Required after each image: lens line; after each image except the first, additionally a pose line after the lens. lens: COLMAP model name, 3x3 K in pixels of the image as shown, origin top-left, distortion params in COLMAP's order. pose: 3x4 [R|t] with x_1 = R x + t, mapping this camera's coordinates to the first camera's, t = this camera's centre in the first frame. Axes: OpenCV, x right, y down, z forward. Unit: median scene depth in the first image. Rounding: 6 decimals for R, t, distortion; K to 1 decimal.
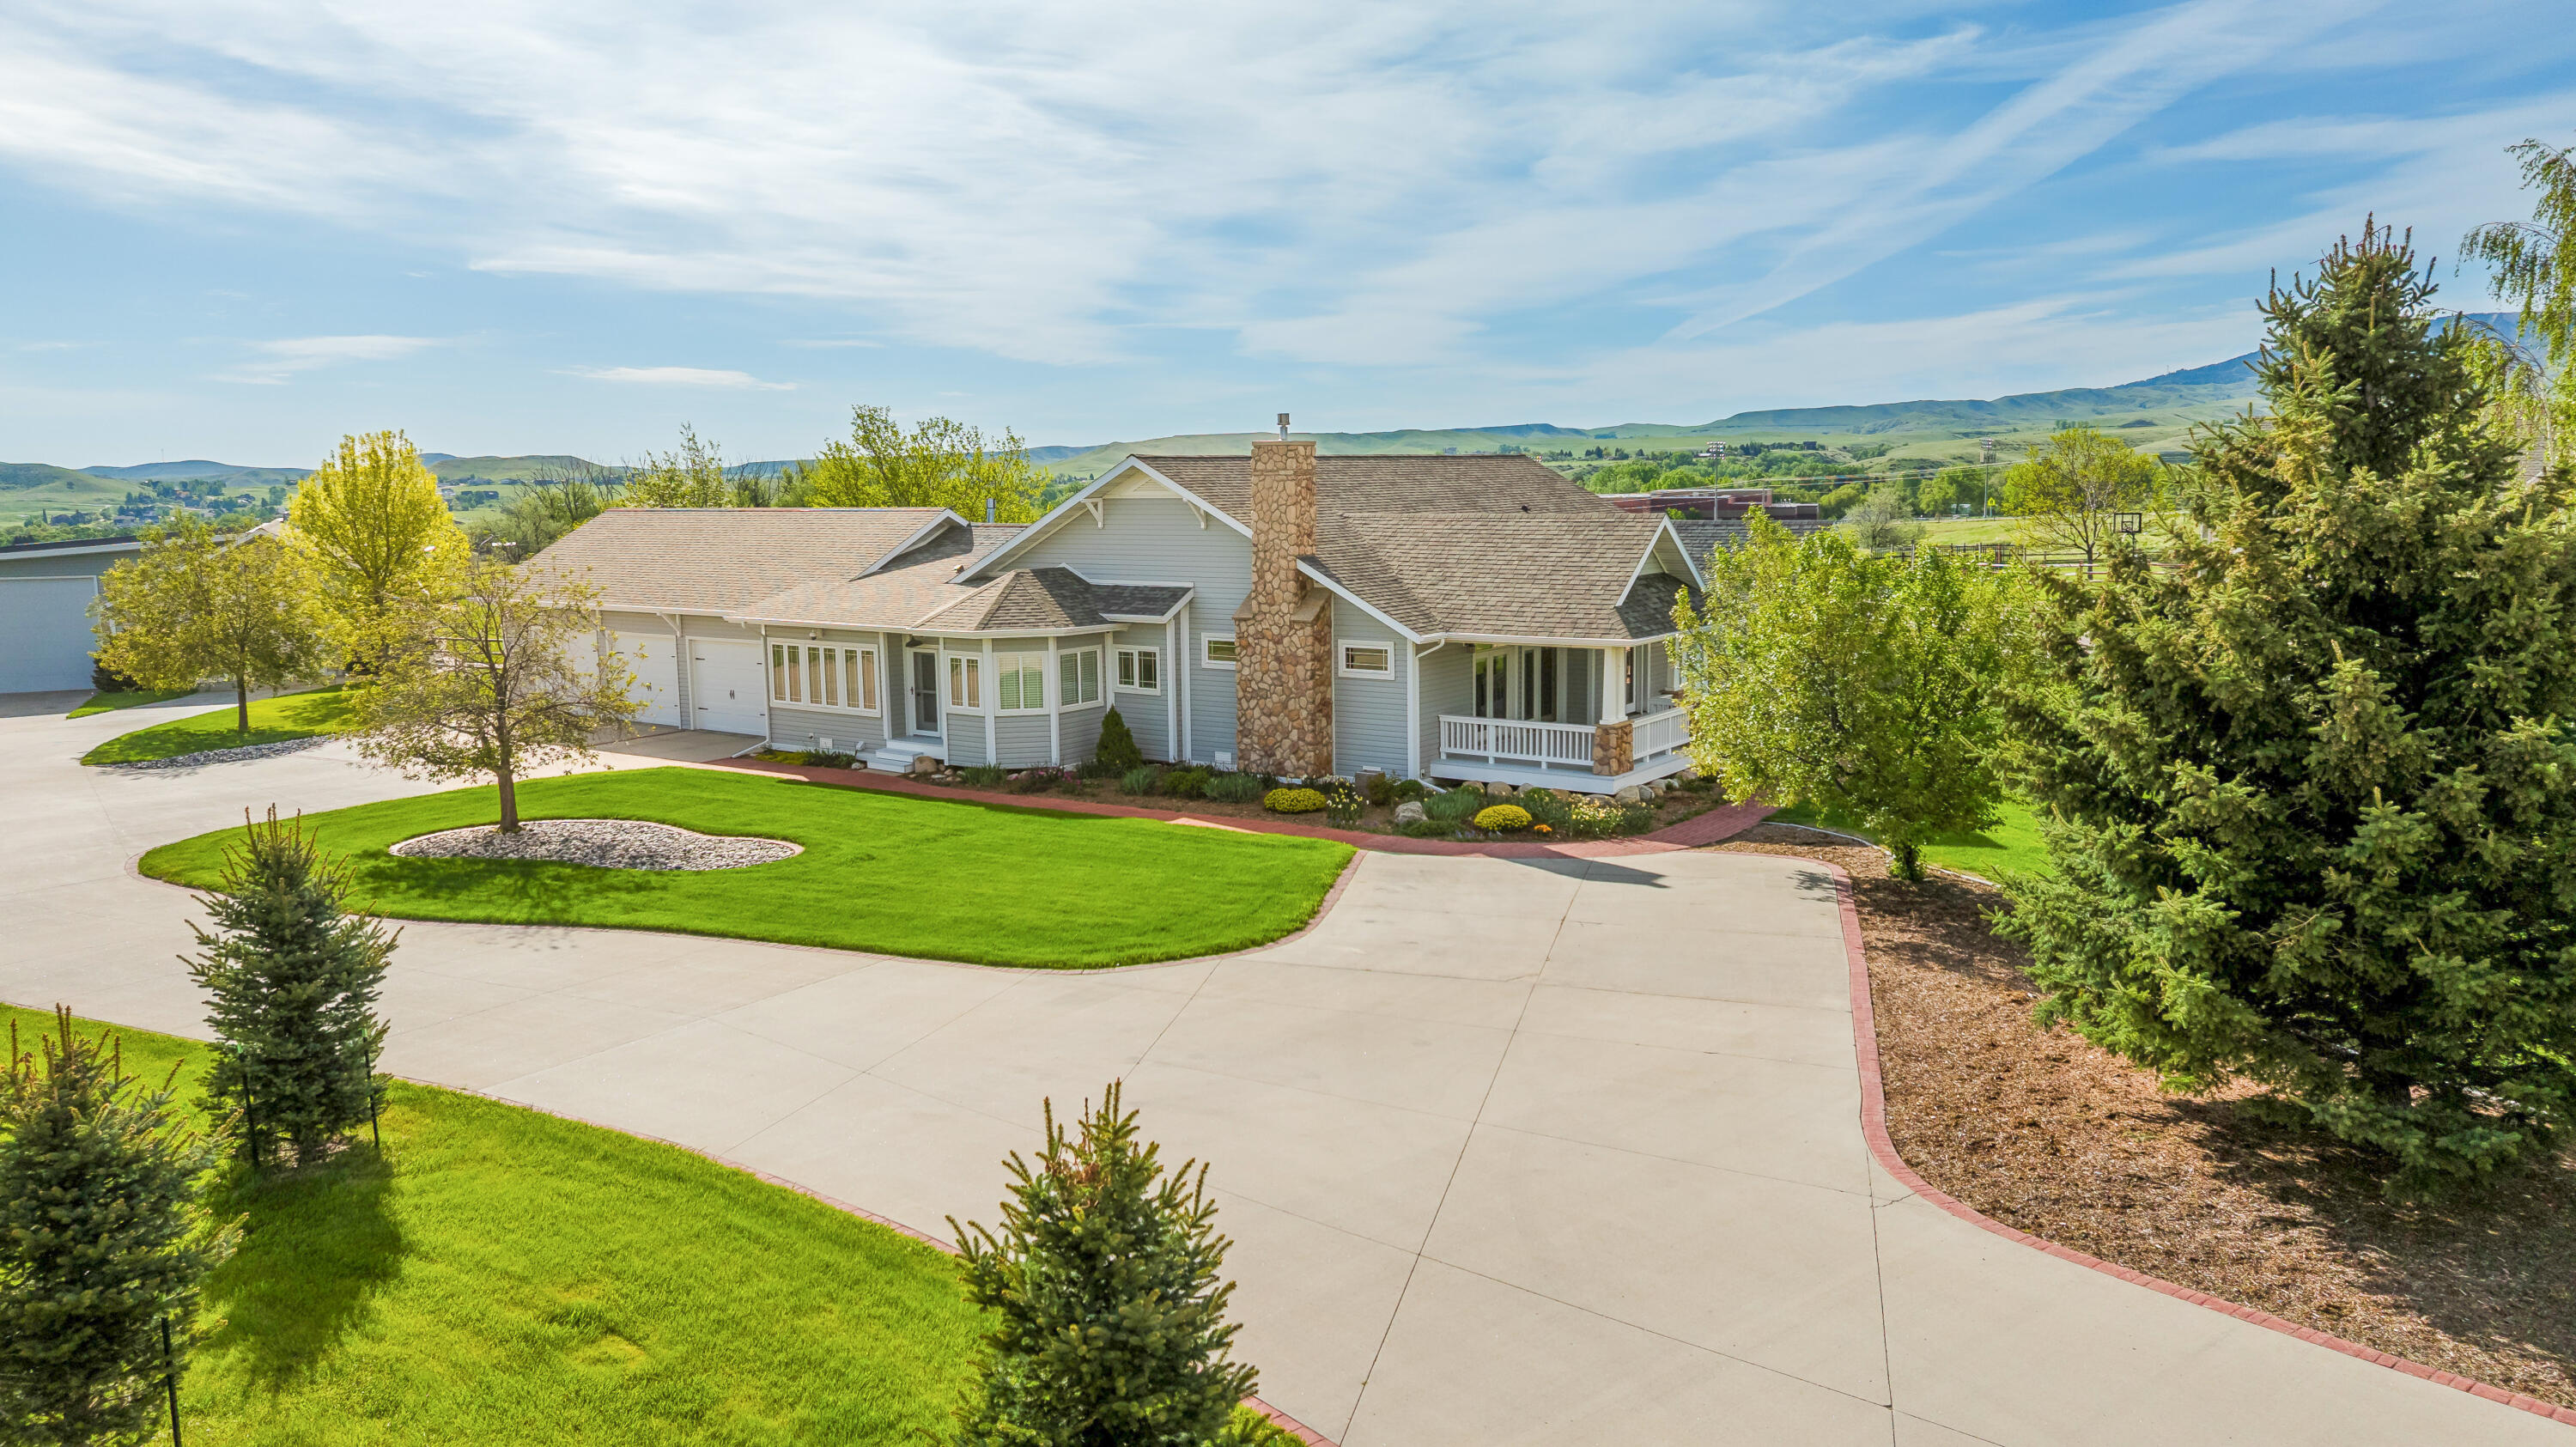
lens RADIAL K [[1817.3, 0, 1269.7], [0, 1817.3, 735.8], [0, 0, 1]] dist [0.004280, -0.000975]
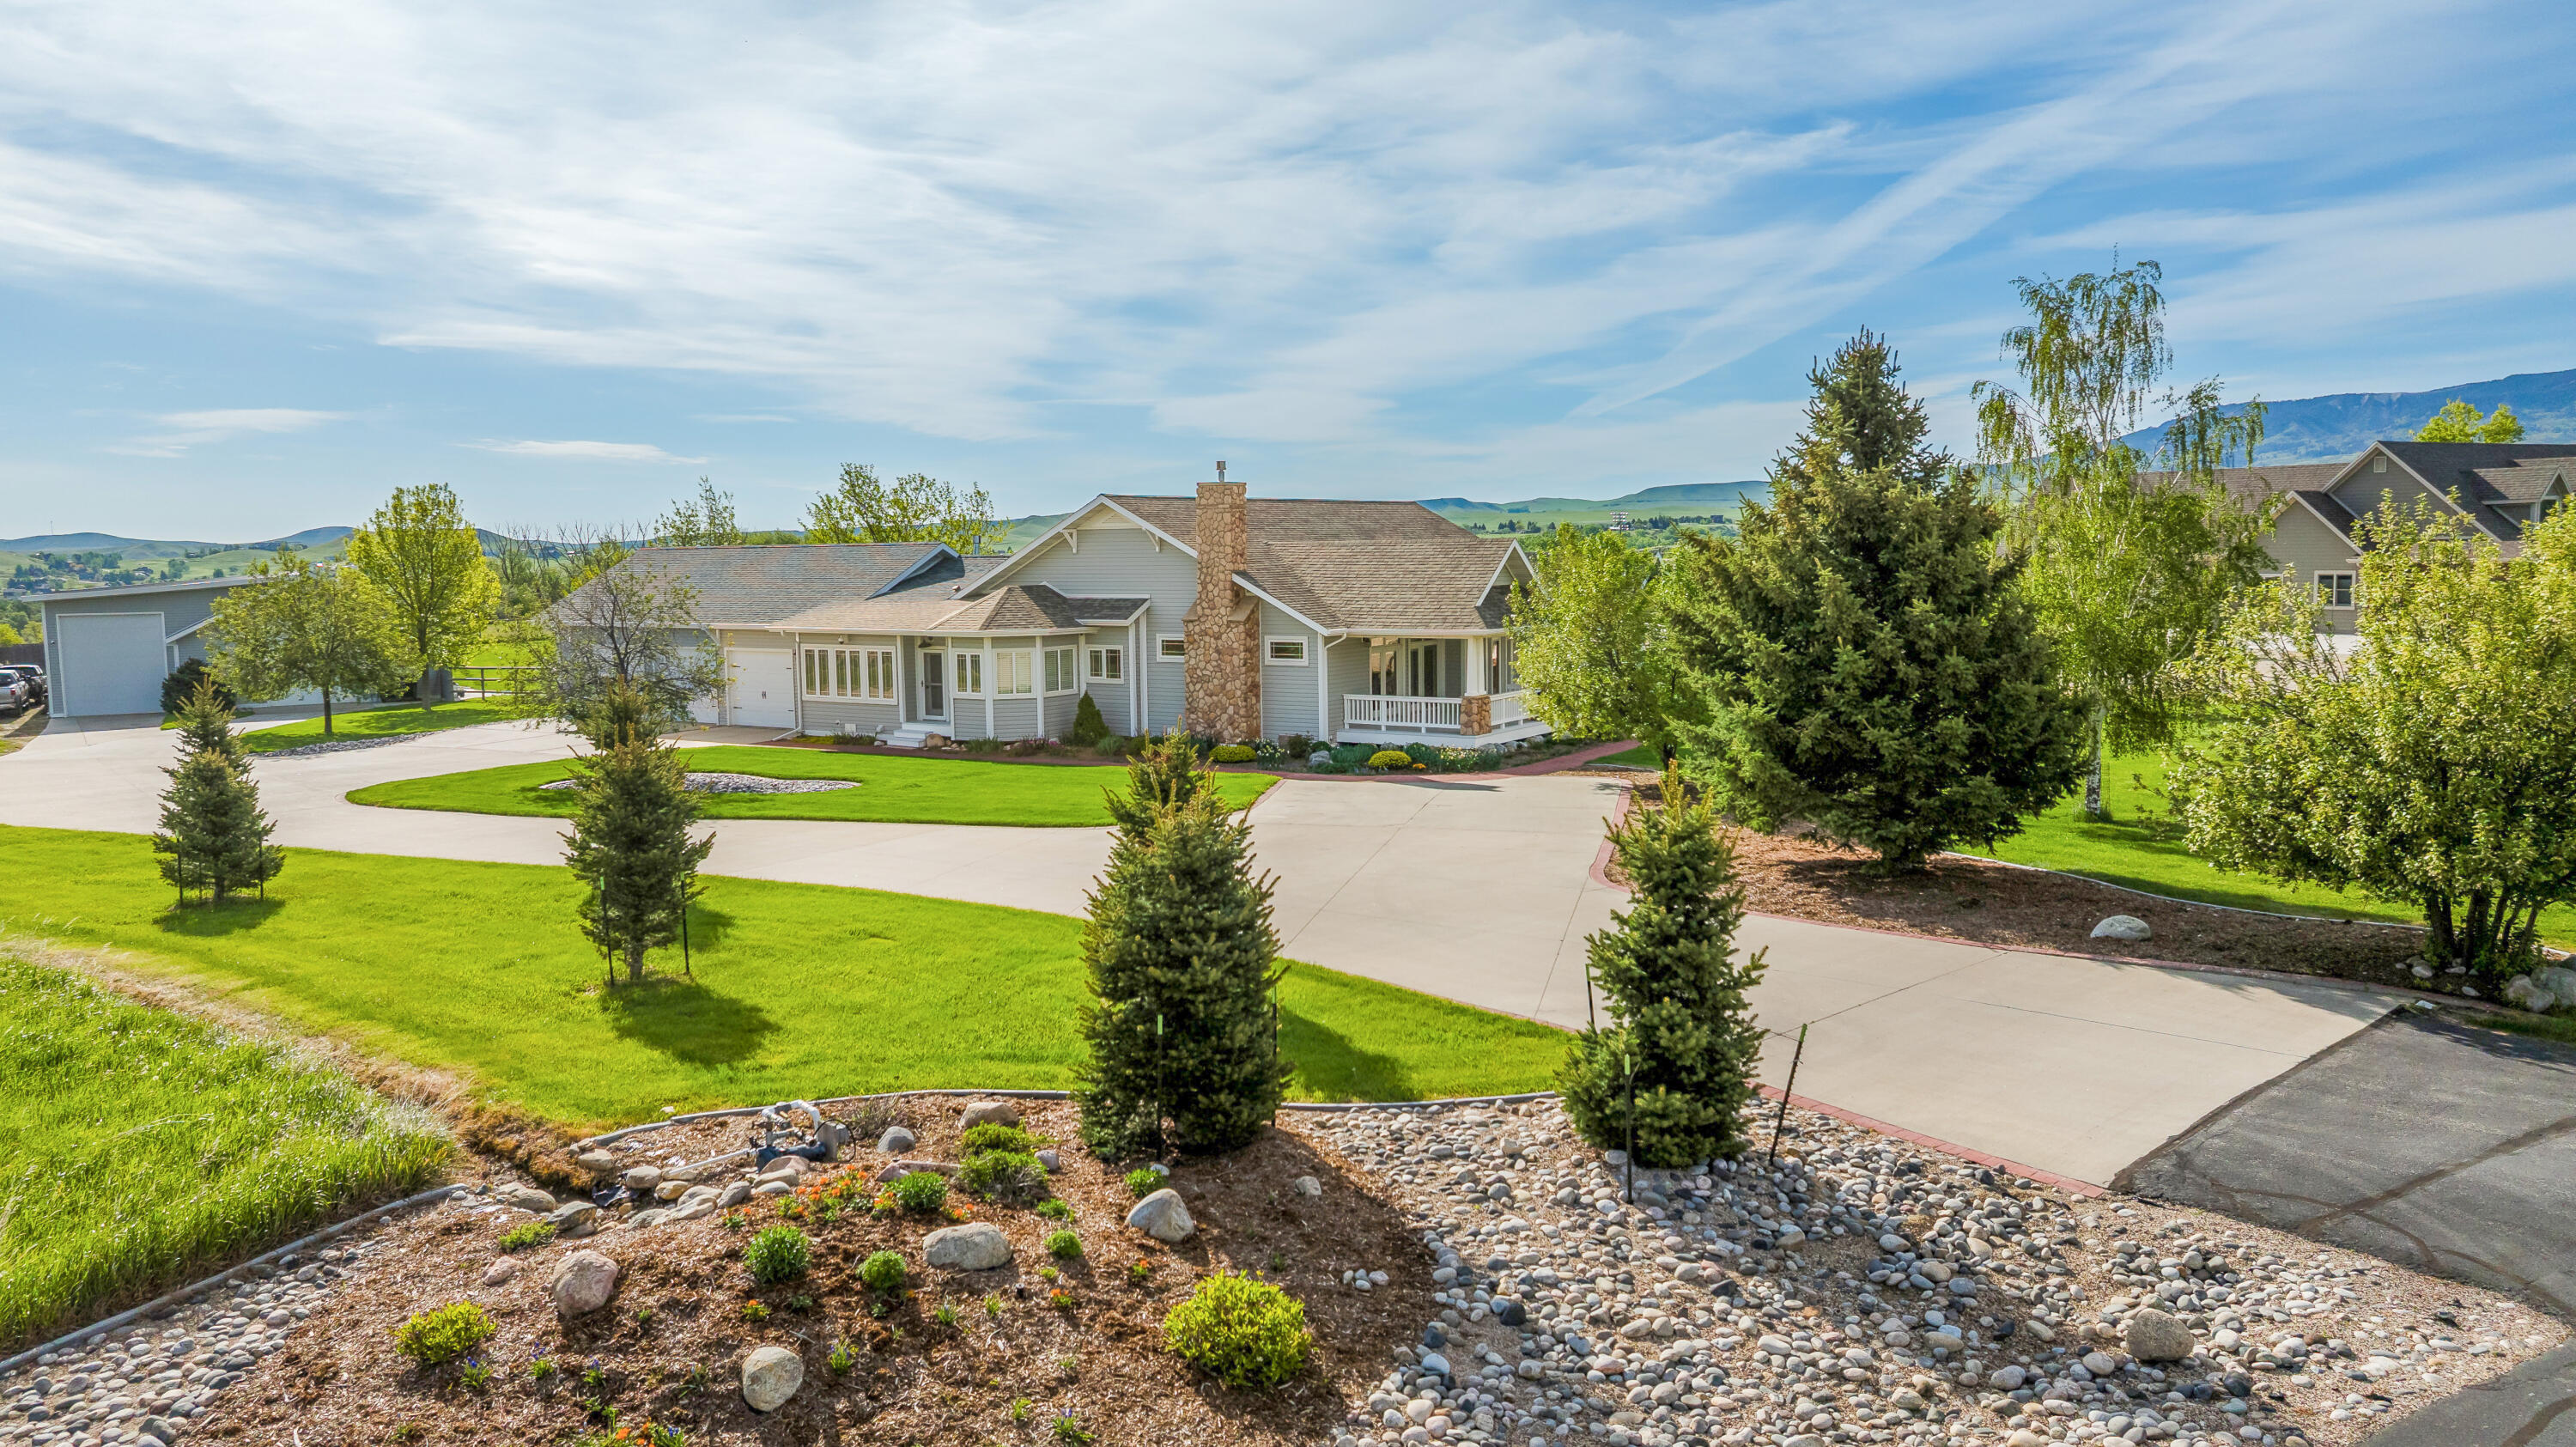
lens RADIAL K [[1867.7, 0, 1288.0], [0, 1867.7, 723.5], [0, 0, 1]] dist [0.004478, -0.003034]
pose [[0.998044, -0.006977, 0.062120, -0.025571], [0.010235, 0.998580, -0.052277, 0.071074], [-0.061667, 0.052810, 0.996699, -0.288558]]
